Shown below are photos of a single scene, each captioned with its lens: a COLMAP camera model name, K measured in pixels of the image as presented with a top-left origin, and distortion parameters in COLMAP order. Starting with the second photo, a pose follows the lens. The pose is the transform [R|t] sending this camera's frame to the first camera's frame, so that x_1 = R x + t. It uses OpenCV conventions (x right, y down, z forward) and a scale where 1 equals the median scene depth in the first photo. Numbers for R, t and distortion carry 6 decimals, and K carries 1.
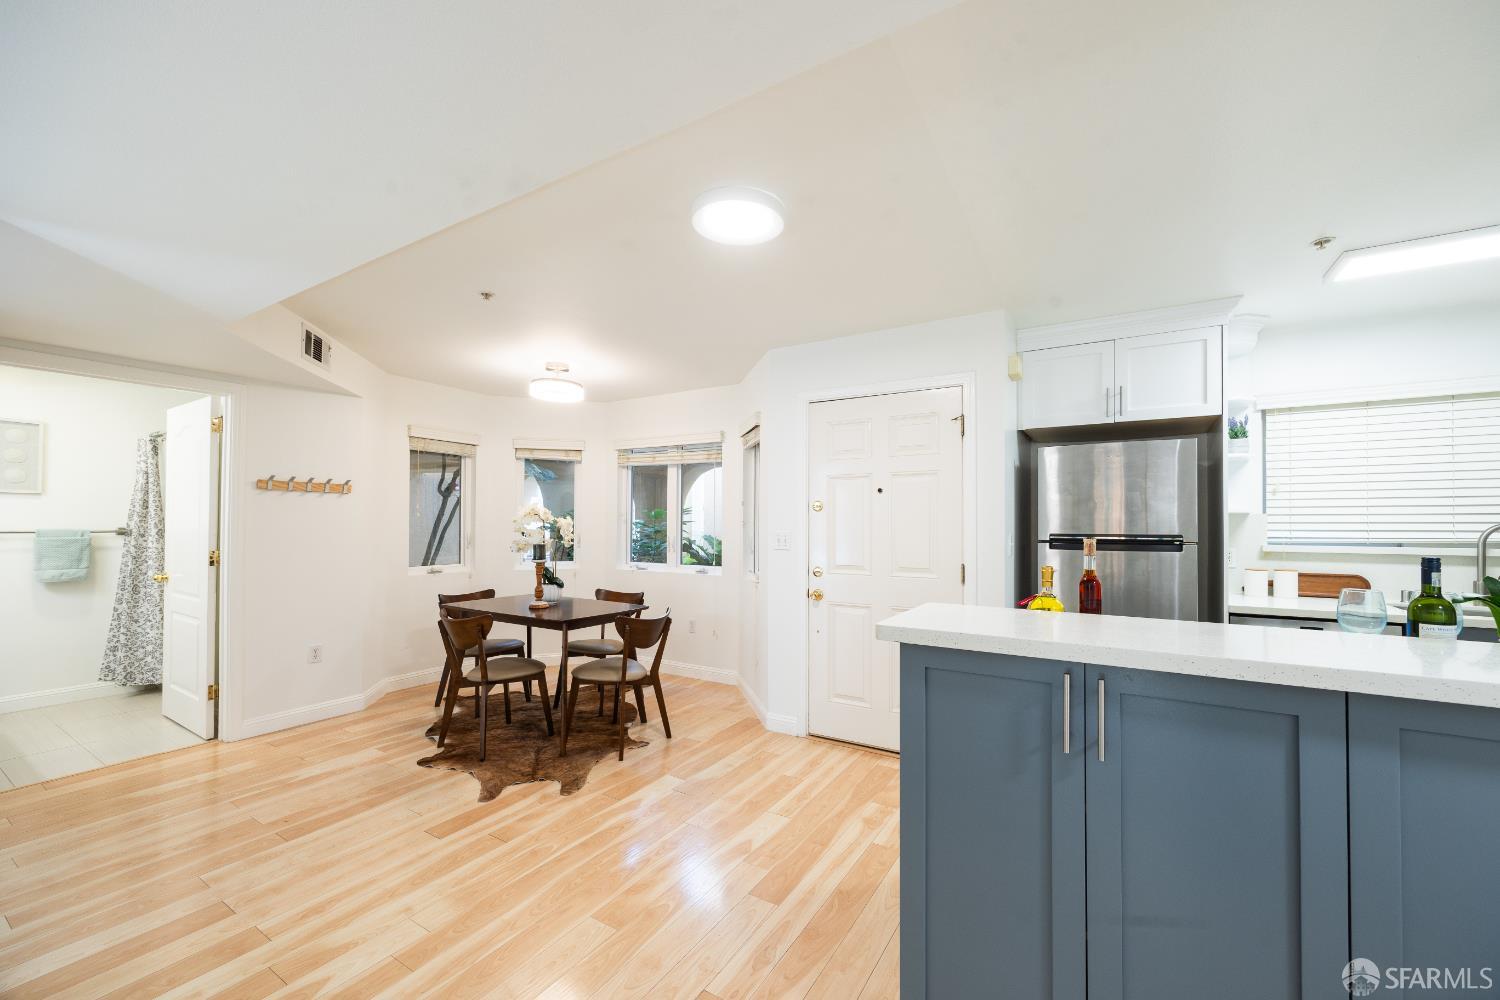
lens RADIAL K [[595.3, 0, 764.1], [0, 595.3, 508.8], [0, 0, 1]] dist [0.000598, -0.000514]
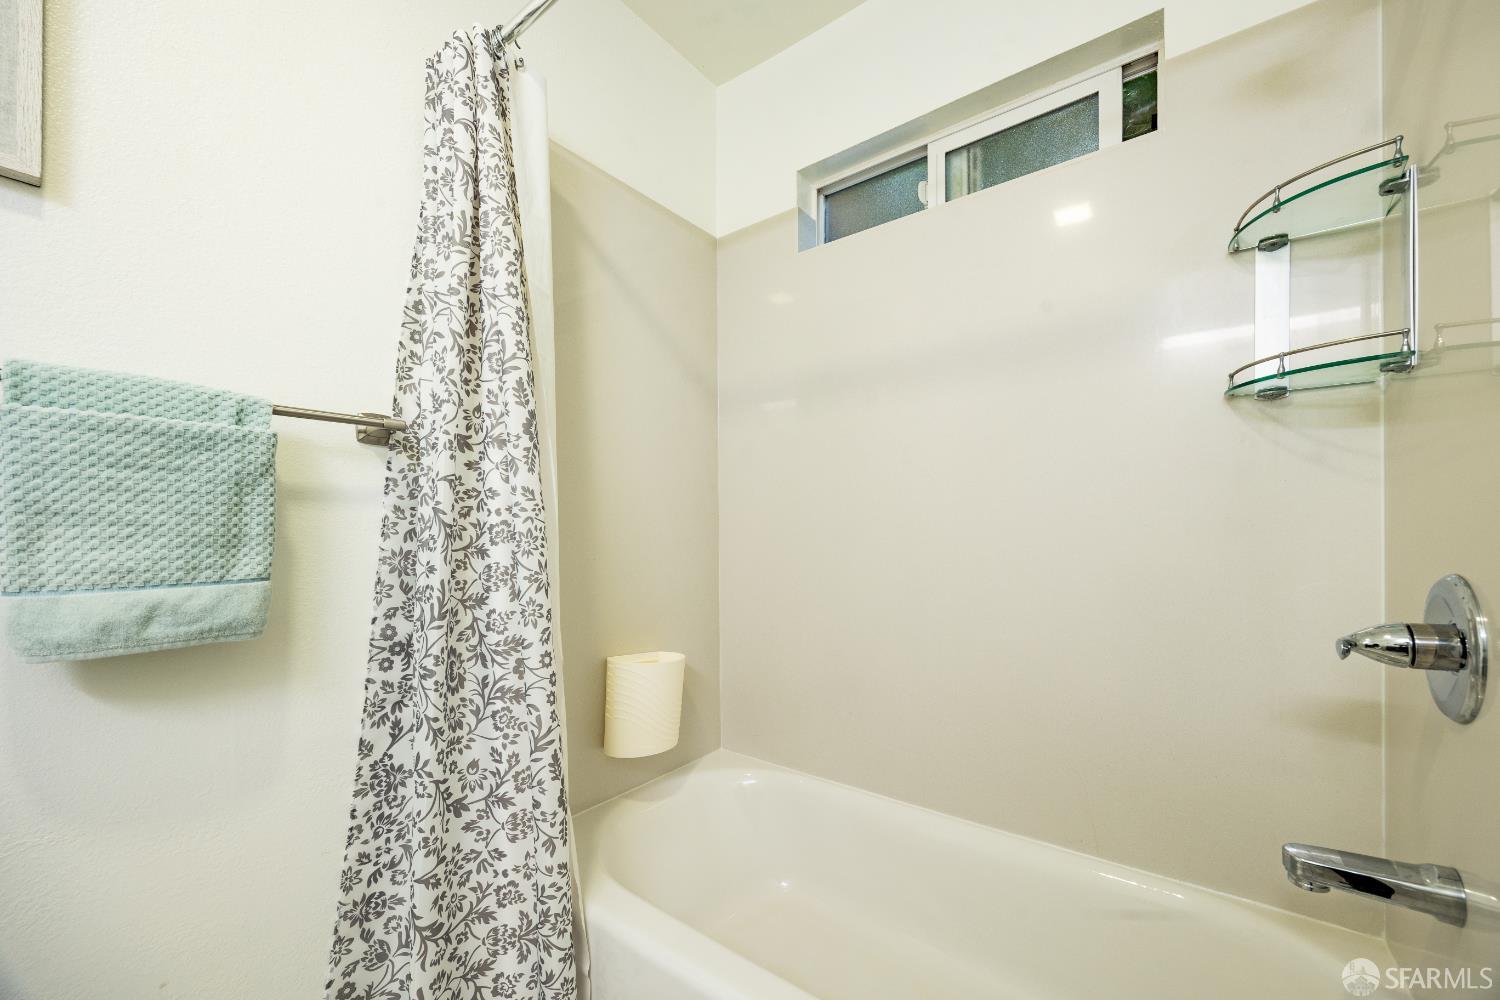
lens RADIAL K [[595.3, 0, 774.4], [0, 595.3, 531.1], [0, 0, 1]] dist [0.000598, -0.000514]
pose [[0.997330, -0.002685, -0.072974, -0.909959], [0.004399, 0.999718, 0.023332, 0.075937], [0.072891, -0.023590, 0.997061, 0.776050]]
